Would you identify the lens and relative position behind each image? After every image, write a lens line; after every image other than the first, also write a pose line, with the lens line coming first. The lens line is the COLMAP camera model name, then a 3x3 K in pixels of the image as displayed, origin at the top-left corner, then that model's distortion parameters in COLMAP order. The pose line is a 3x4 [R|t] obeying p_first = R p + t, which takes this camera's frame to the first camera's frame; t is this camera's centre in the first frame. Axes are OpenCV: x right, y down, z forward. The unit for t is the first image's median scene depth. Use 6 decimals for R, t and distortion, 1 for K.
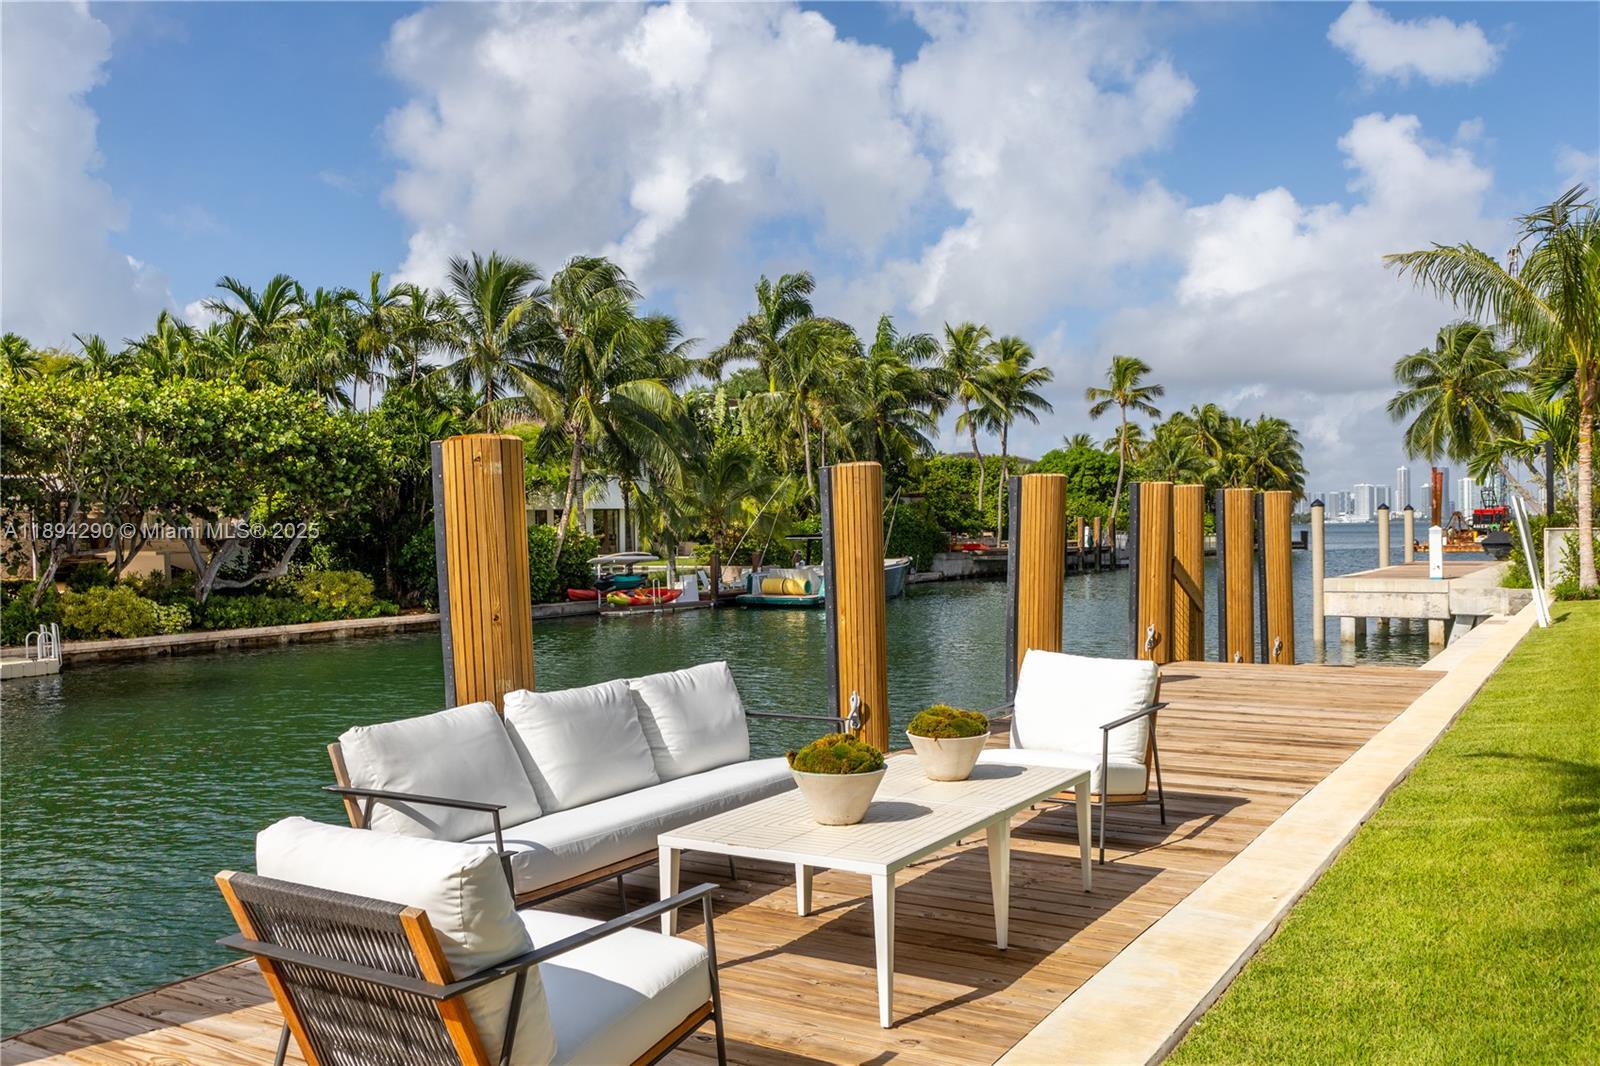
lens RADIAL K [[1315.2, 0, 807.4], [0, 1315.2, 532.3], [0, 0, 1]] dist [0.030597, -0.036713]
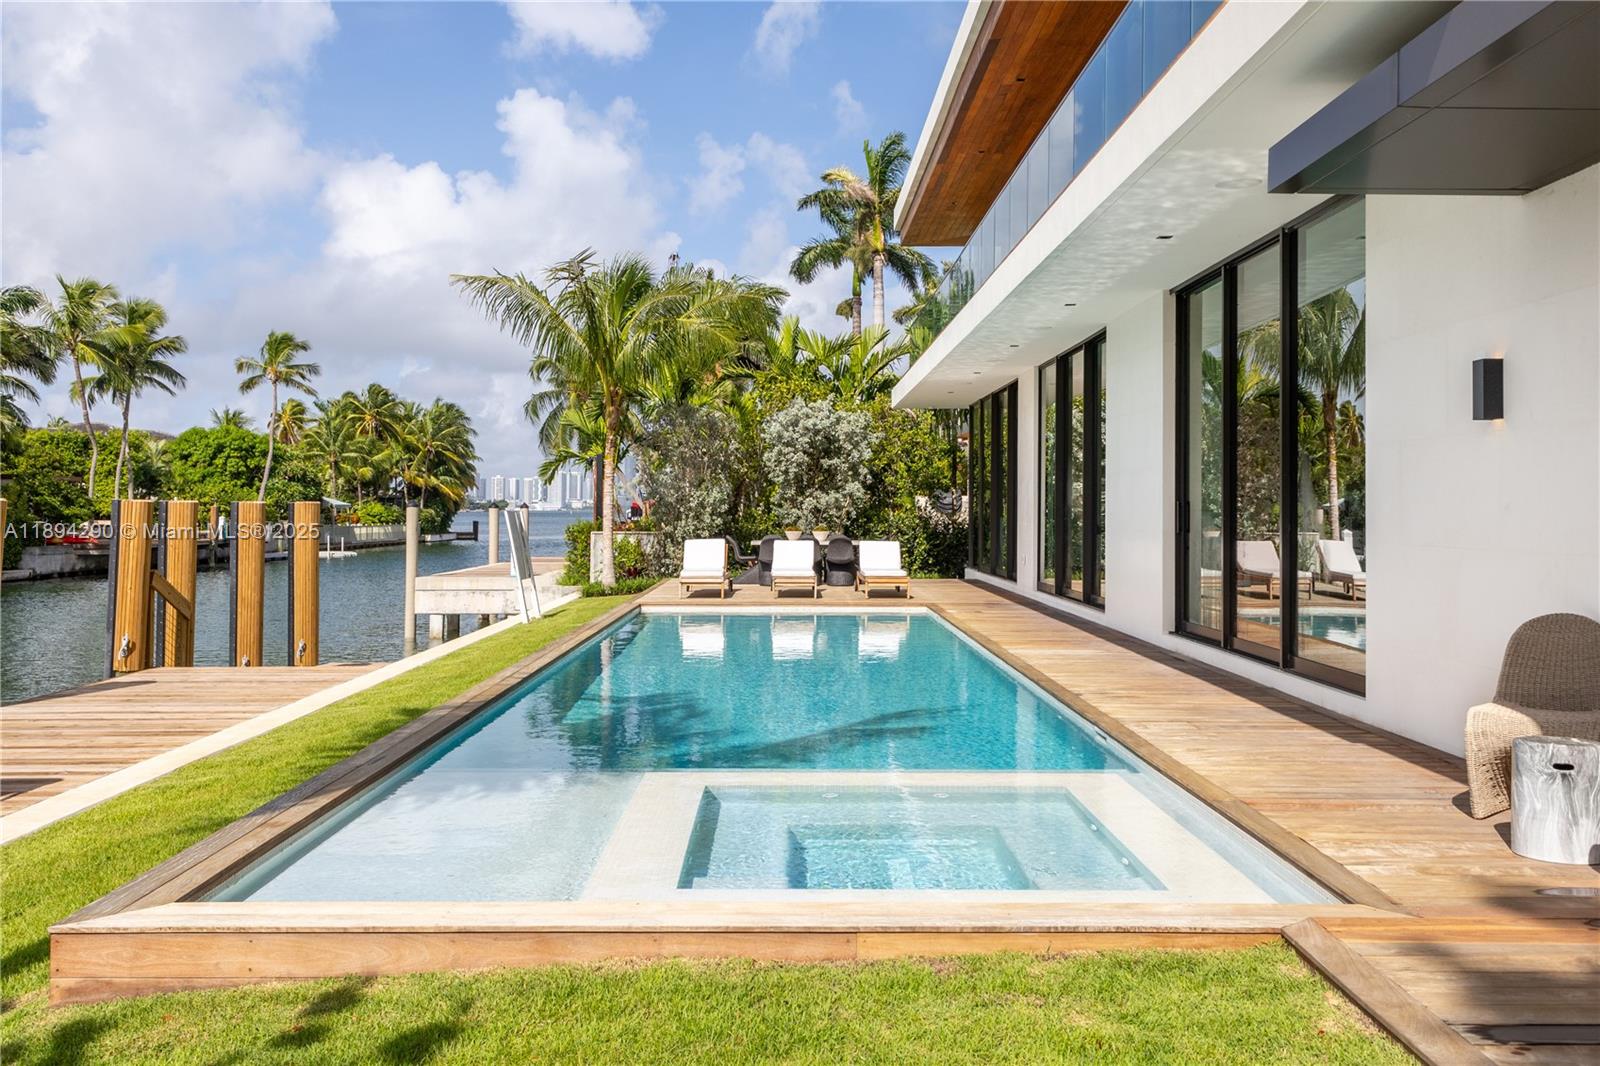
lens RADIAL K [[1453.8, 0, 803.7], [0, 1453.8, 457.2], [0, 0, 1]] dist [0.000023, 0.000000]
pose [[0.844709, 0.033147, 0.534199, 0.034158], [-0.010815, 0.998934, -0.044882, -0.009780], [-0.535117, 0.032135, 0.844167, -0.108823]]
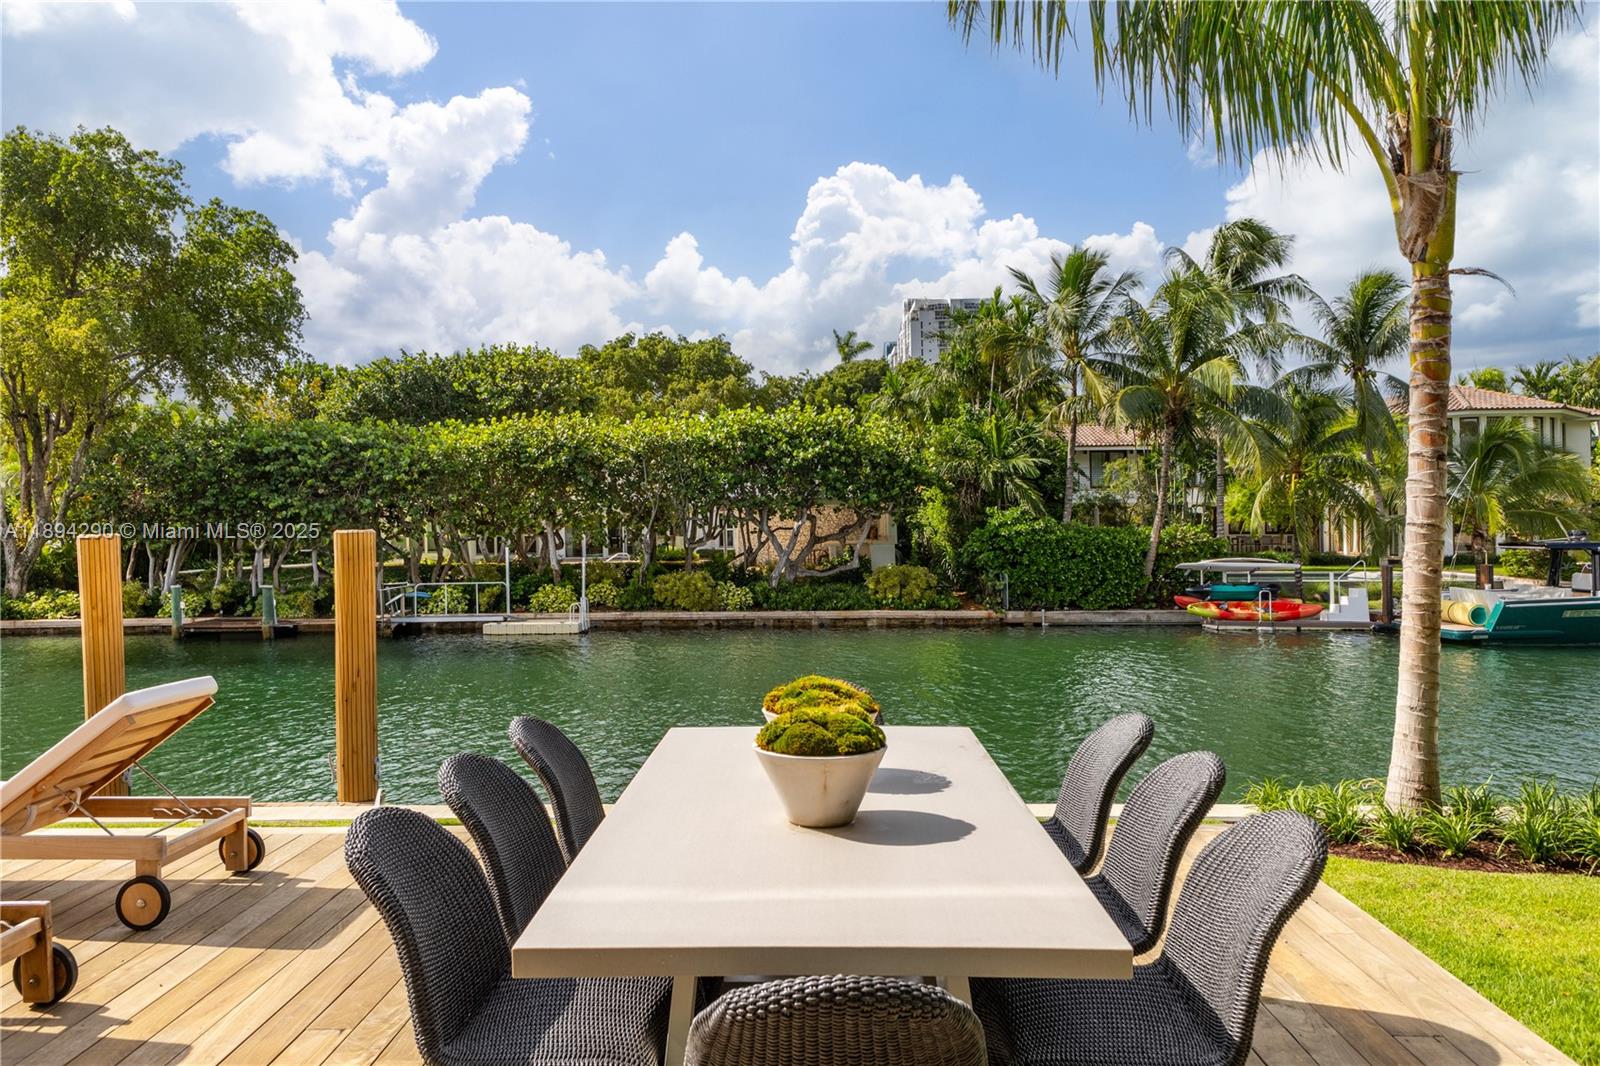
lens RADIAL K [[1149.6, 0, 773.1], [0, 1149.6, 521.5], [0, 0, 1]] dist [0.041366, -0.014661]
pose [[0.499970, 0.012983, -0.865945, 0.485951], [-0.002391, 0.999905, 0.013611, -0.024236], [0.866039, -0.004735, 0.499954, 0.461912]]
